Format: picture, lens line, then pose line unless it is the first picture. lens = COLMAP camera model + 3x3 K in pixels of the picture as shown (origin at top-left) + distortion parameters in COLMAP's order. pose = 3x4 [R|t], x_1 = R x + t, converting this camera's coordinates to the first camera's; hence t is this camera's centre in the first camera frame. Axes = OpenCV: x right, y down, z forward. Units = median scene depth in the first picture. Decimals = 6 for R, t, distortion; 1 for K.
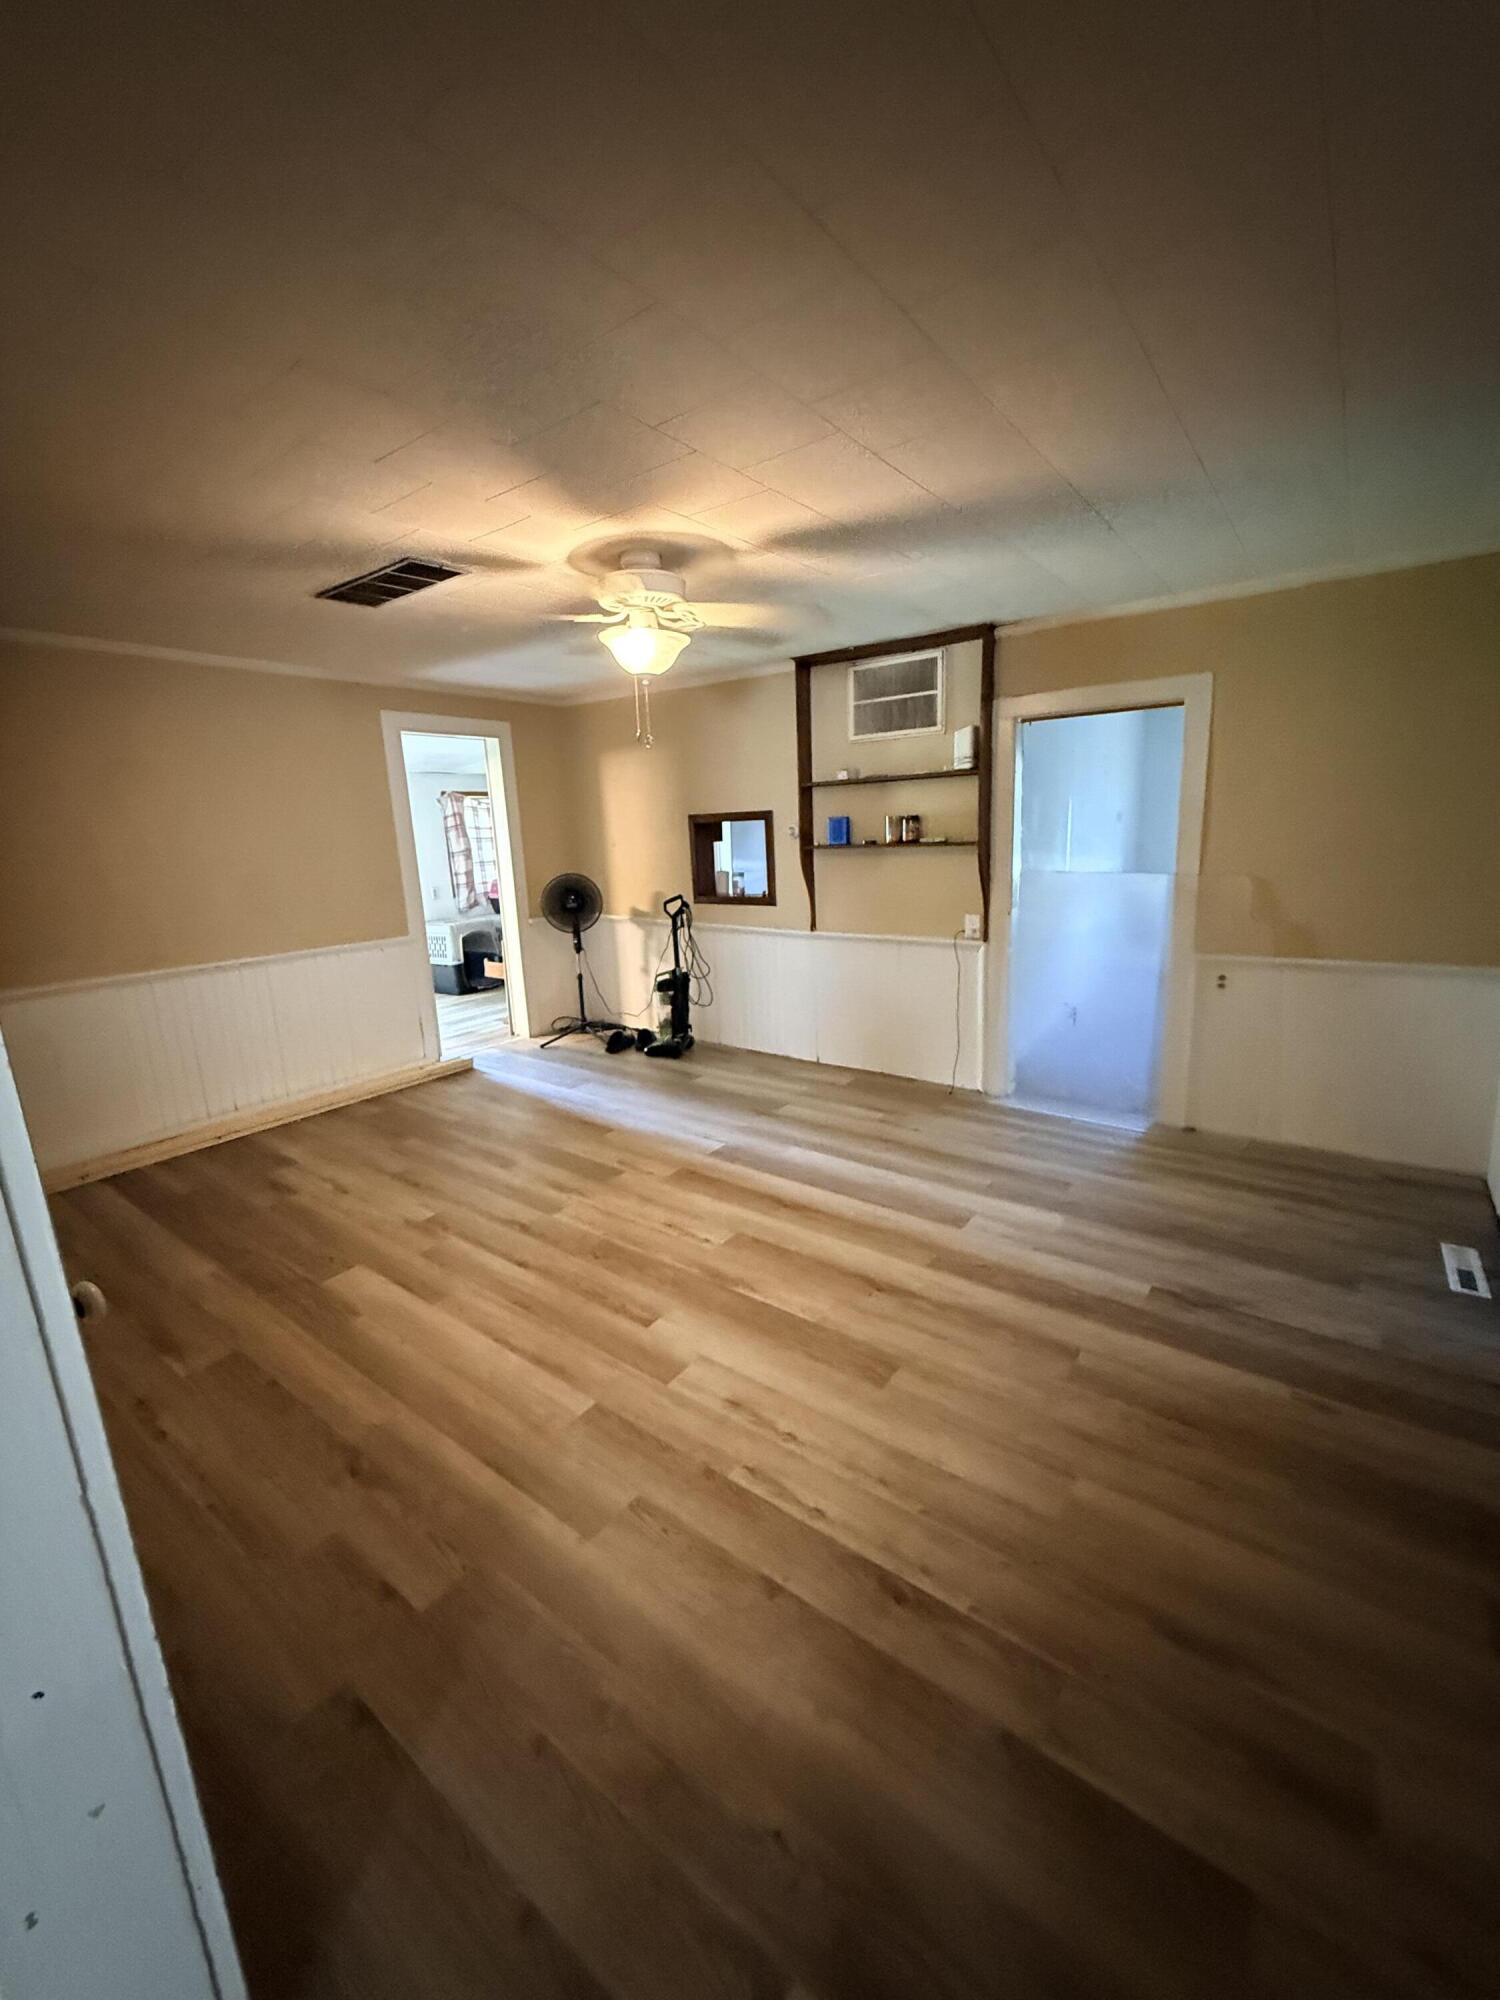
lens RADIAL K [[800.4, 0, 752.3], [0, 800.4, 1002.2], [0, 0, 1]] dist [0.002238, -0.000056]
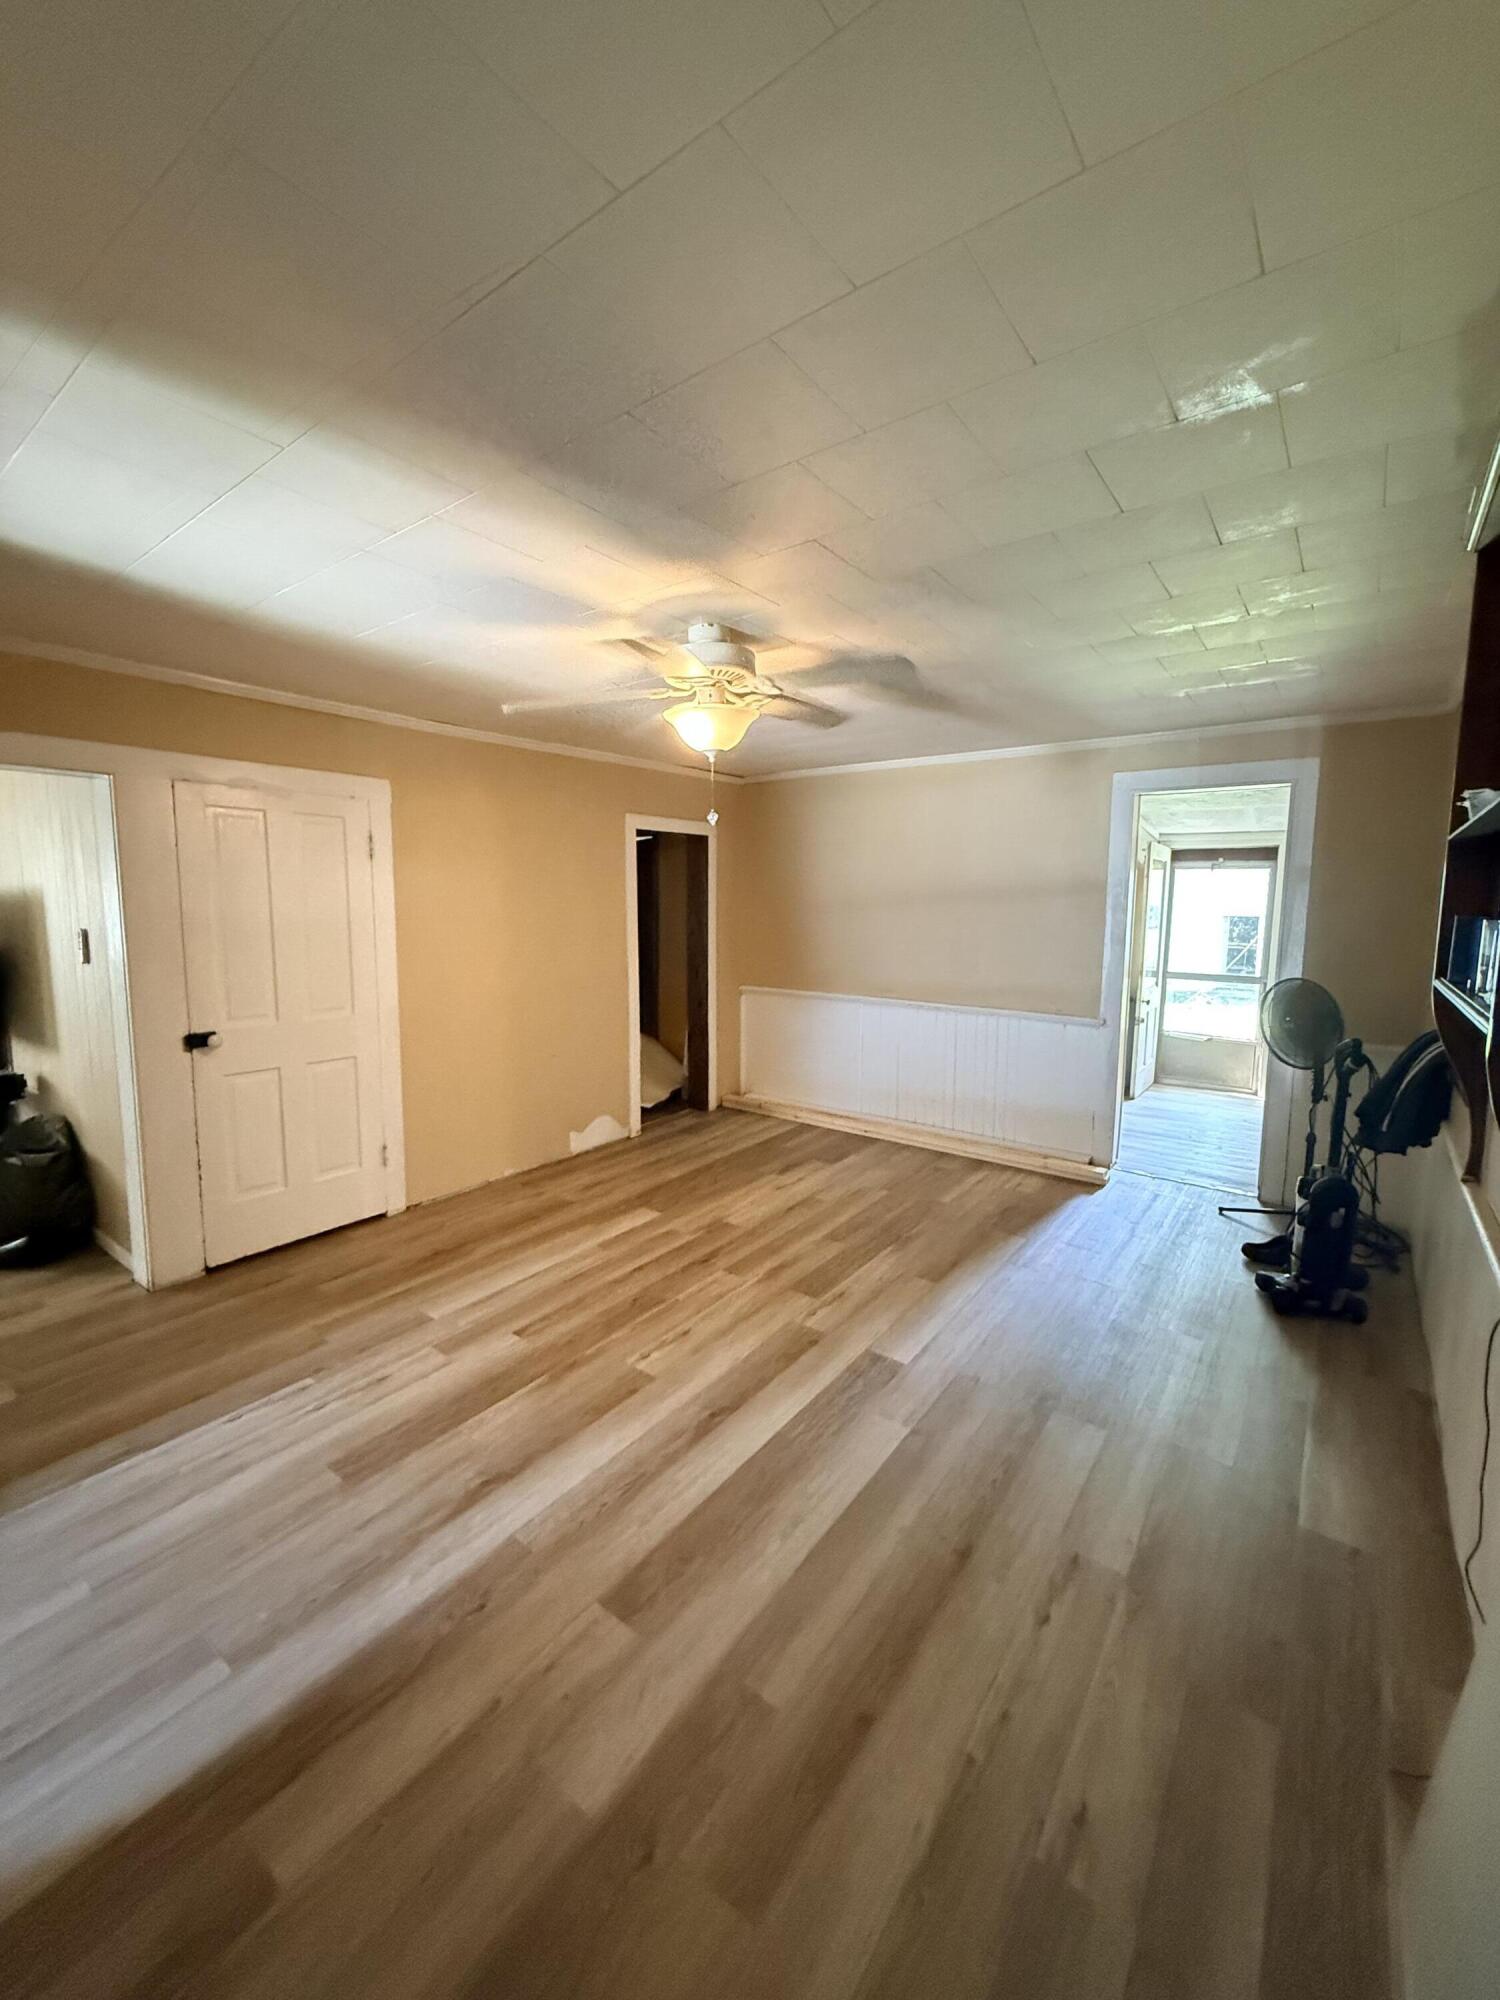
lens RADIAL K [[800.4, 0, 748.0], [0, 800.4, 996.5], [0, 0, 1]] dist [0.002238, -0.000056]
pose [[-0.010267, 0.155528, -0.987778, 0.633956], [-0.226031, 0.961901, 0.153804, -0.215540], [0.974066, 0.224848, 0.025279, 0.813062]]
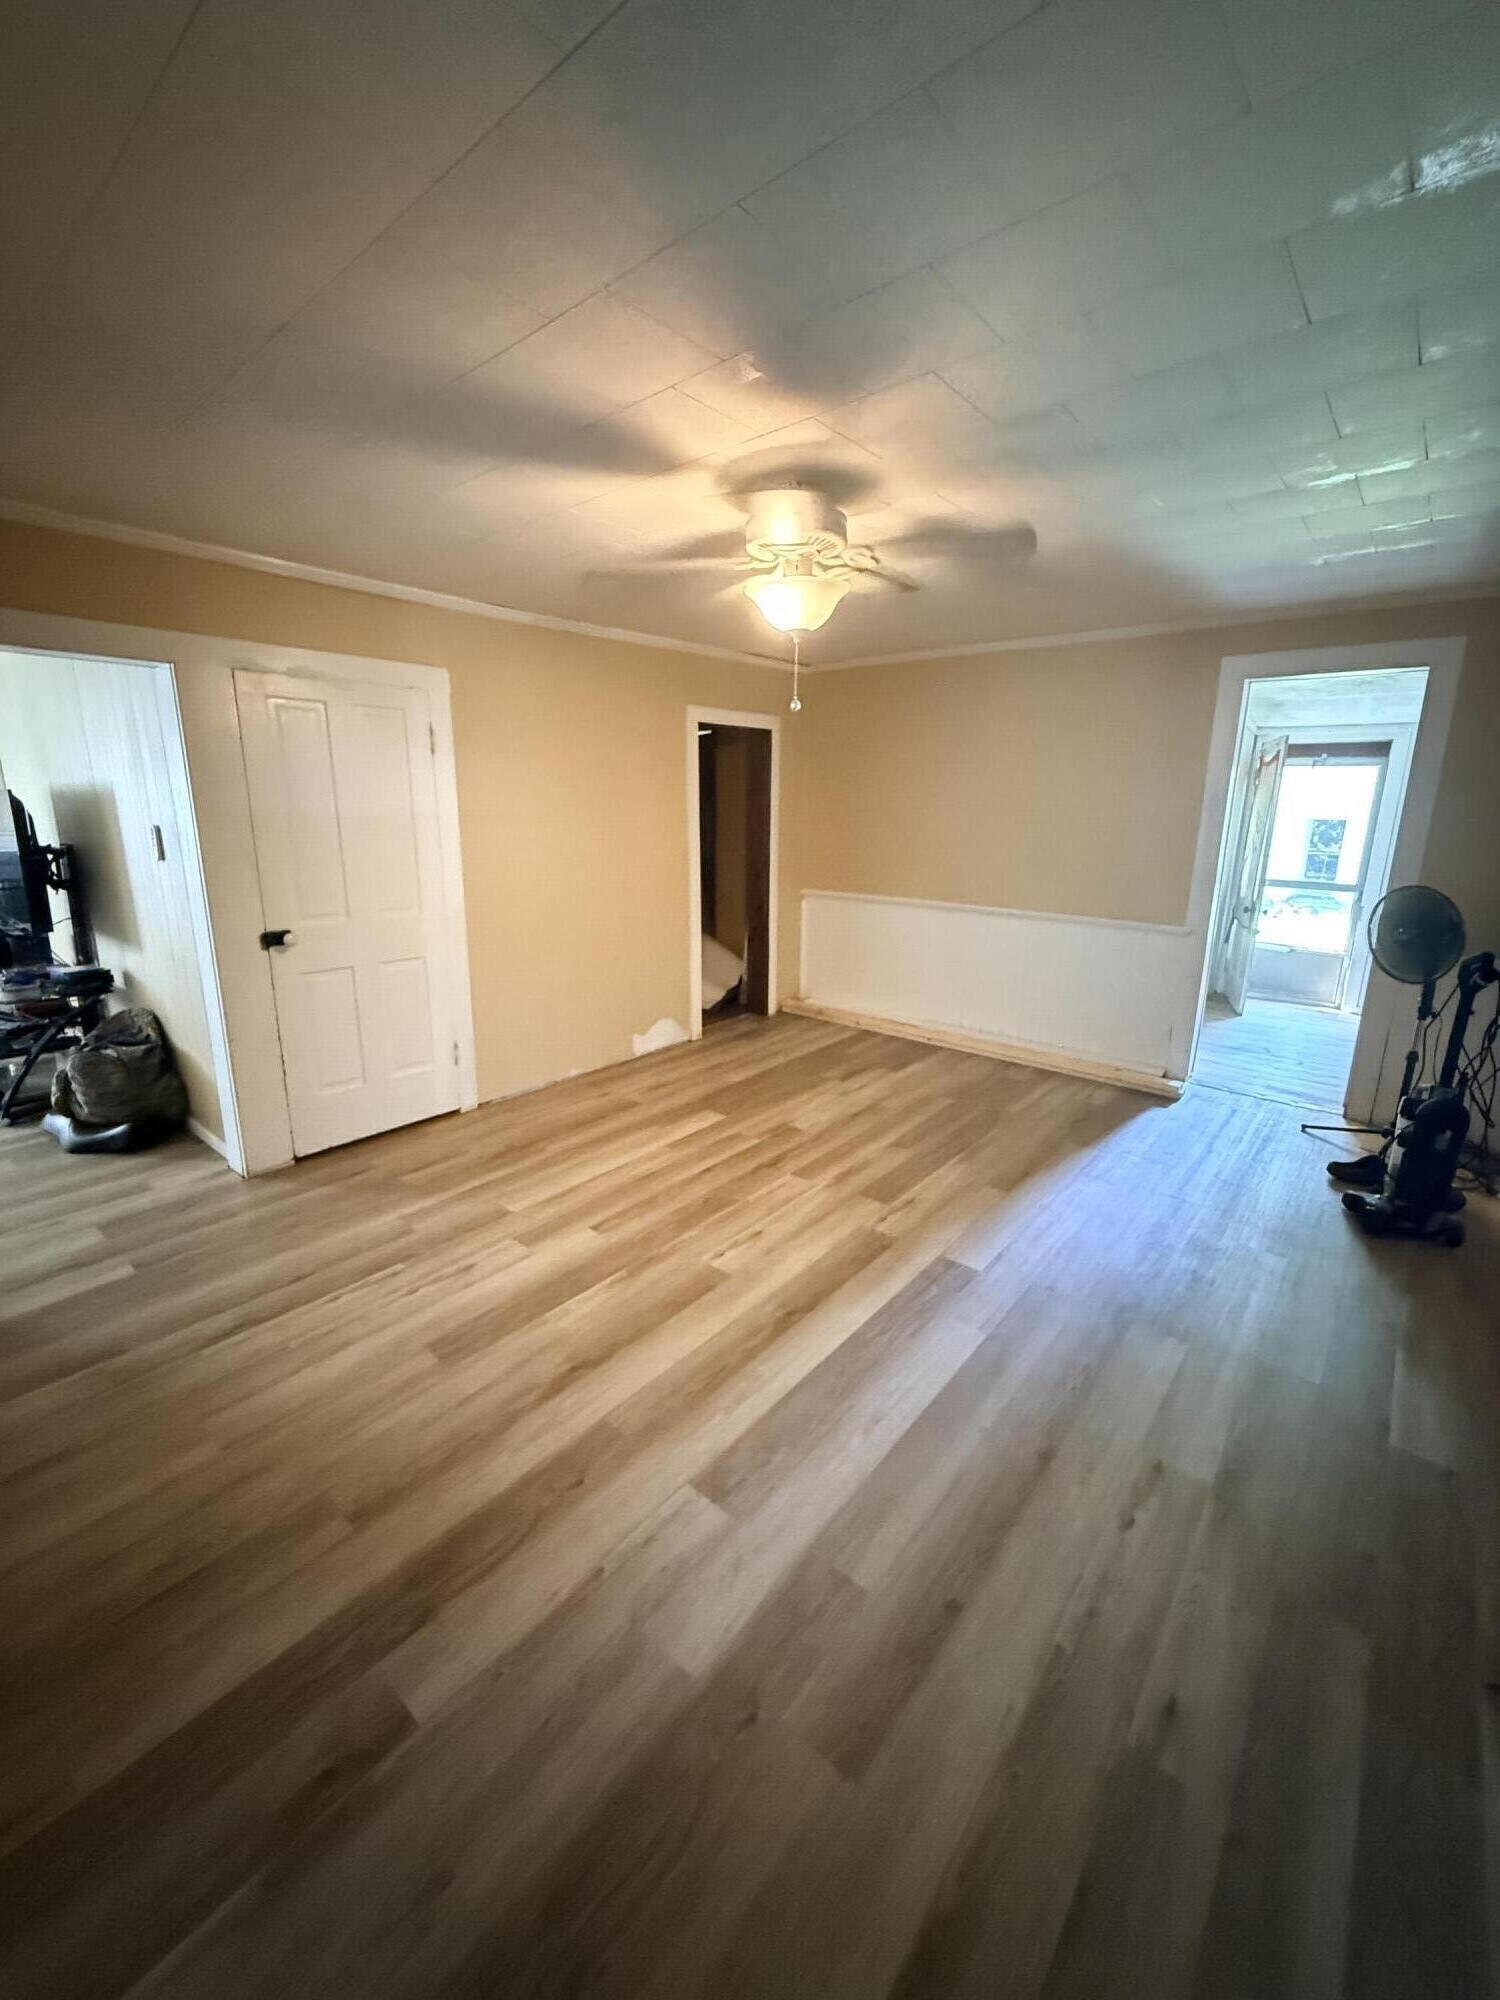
lens RADIAL K [[800.4, 0, 748.5], [0, 800.4, 997.9], [0, 0, 1]] dist [0.002238, -0.000056]
pose [[-0.067398, 0.273827, -0.959415, 0.611169], [-0.226251, 0.932356, 0.281998, -0.204666], [0.971735, 0.236075, -0.000885, 0.783759]]
